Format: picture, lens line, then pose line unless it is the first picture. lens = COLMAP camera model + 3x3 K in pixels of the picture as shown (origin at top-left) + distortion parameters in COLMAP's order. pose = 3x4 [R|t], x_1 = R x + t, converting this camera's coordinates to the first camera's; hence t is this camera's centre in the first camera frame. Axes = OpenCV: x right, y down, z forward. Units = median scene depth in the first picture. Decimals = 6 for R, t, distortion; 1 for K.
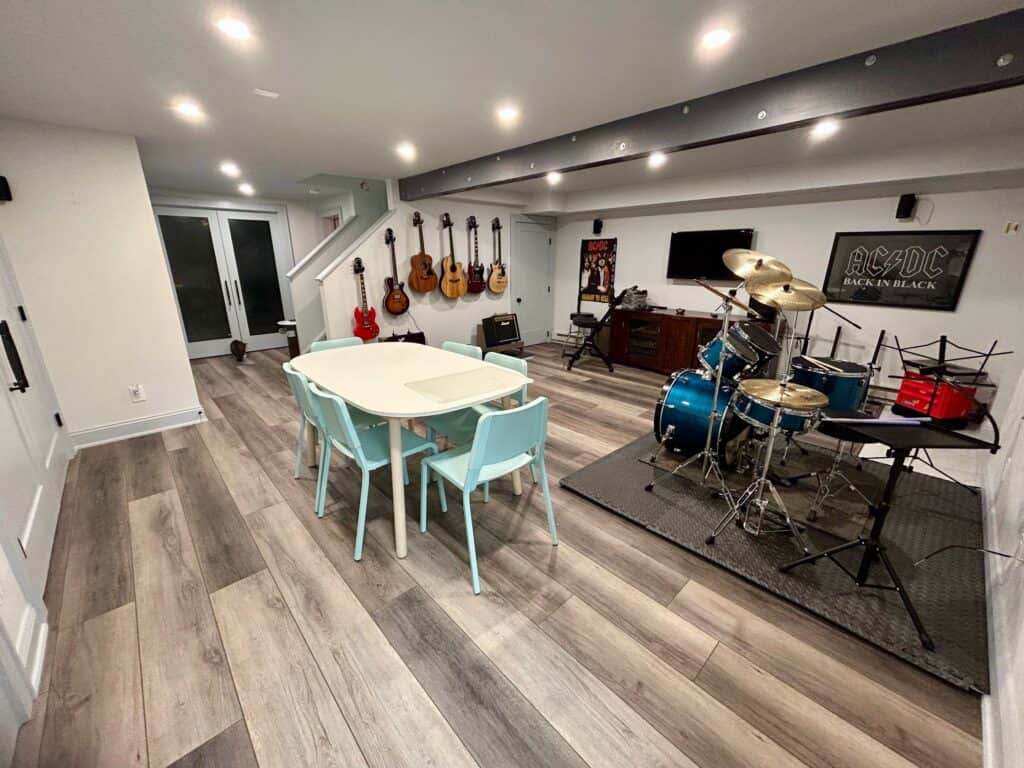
lens RADIAL K [[409.3, 0, 511.1], [0, 409.3, 379.5], [0, 0, 1]] dist [-0.004042, 0.000622]
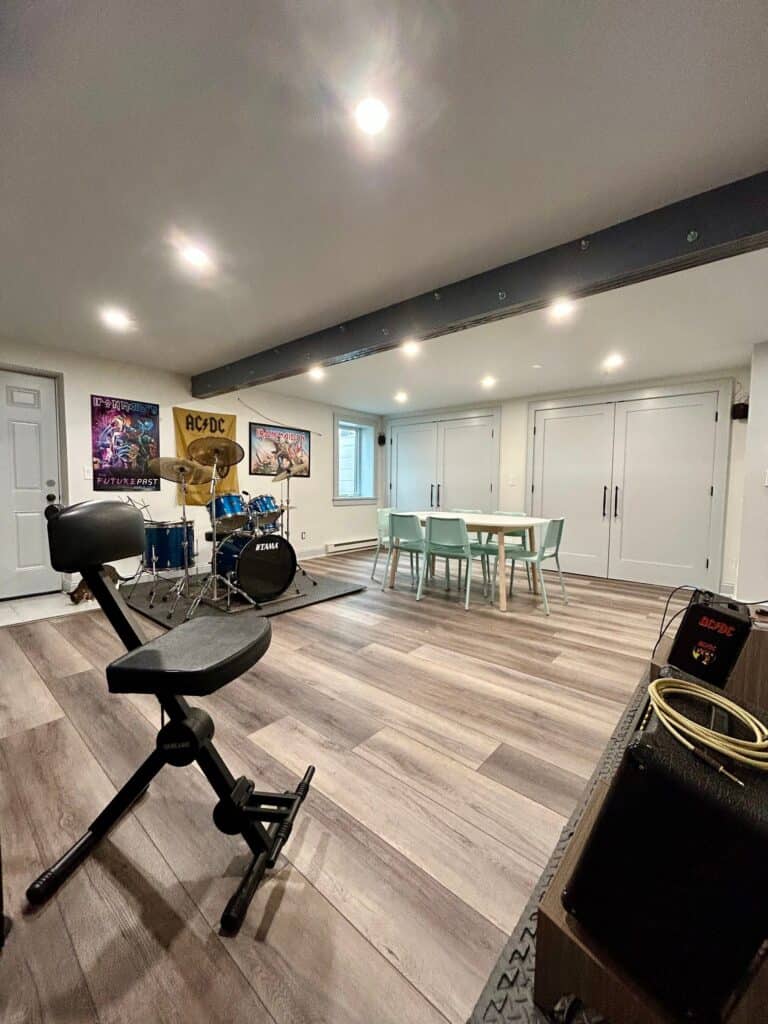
lens RADIAL K [[409.3, 0, 388.6], [0, 409.3, 511.1], [0, 0, 1]] dist [-0.004042, 0.000622]
pose [[-0.994017, -0.003821, -0.109154, 0.192722], [-0.042019, 0.935847, 0.349892, -0.528933], [0.100815, 0.352386, -0.930409, 2.147640]]
